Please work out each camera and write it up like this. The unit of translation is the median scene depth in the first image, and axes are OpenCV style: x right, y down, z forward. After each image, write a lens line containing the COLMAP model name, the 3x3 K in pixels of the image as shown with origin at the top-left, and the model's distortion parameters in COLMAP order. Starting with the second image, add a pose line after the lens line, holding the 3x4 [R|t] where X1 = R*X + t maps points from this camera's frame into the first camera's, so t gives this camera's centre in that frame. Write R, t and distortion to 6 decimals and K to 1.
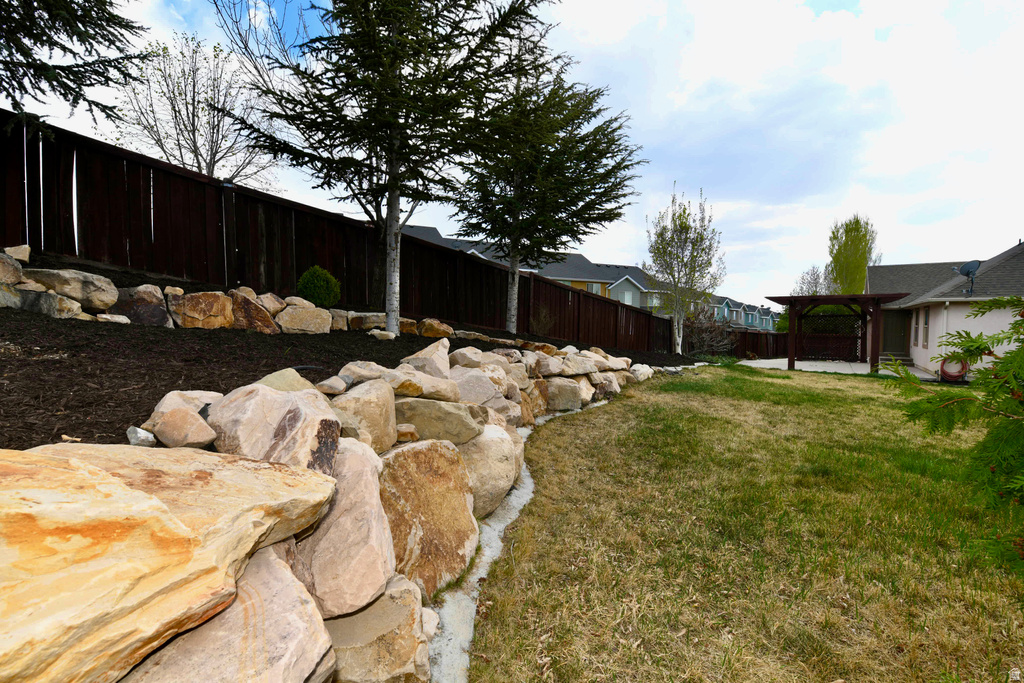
lens RADIAL K [[442.9, 0, 511.5], [0, 442.9, 337.3], [0, 0, 1]] dist [-0.007350, -0.007843]
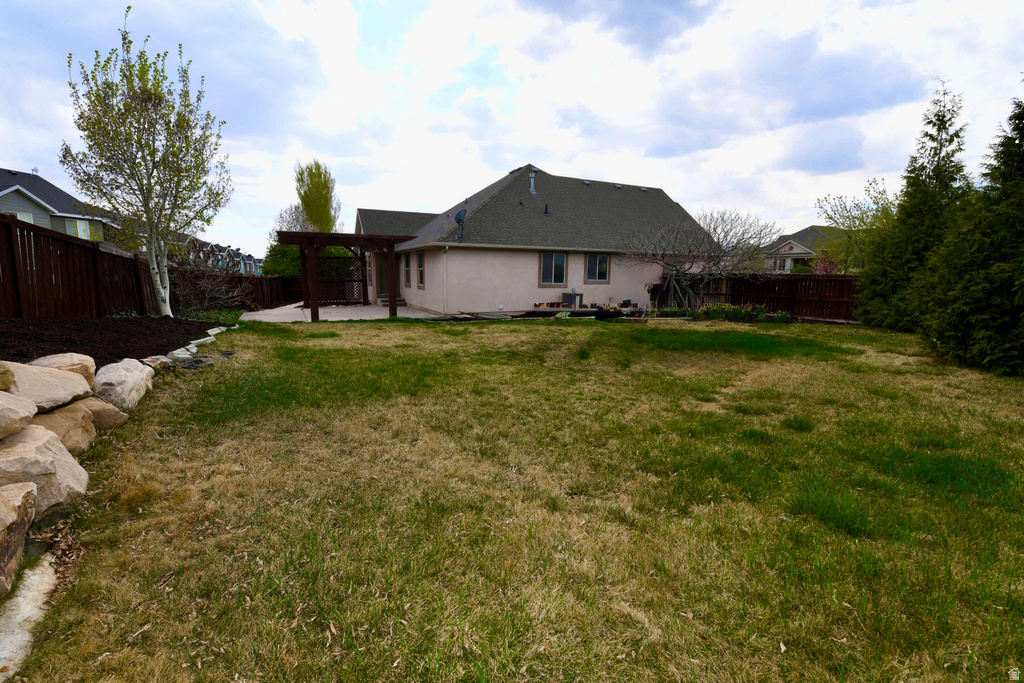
lens RADIAL K [[442.9, 0, 511.5], [0, 442.9, 337.3], [0, 0, 1]] dist [-0.007350, -0.007843]
pose [[0.458728, -0.135361, 0.878206, 0.063436], [0.020991, 0.989704, 0.141582, -0.008547], [-0.888329, -0.046514, 0.456846, 0.301588]]
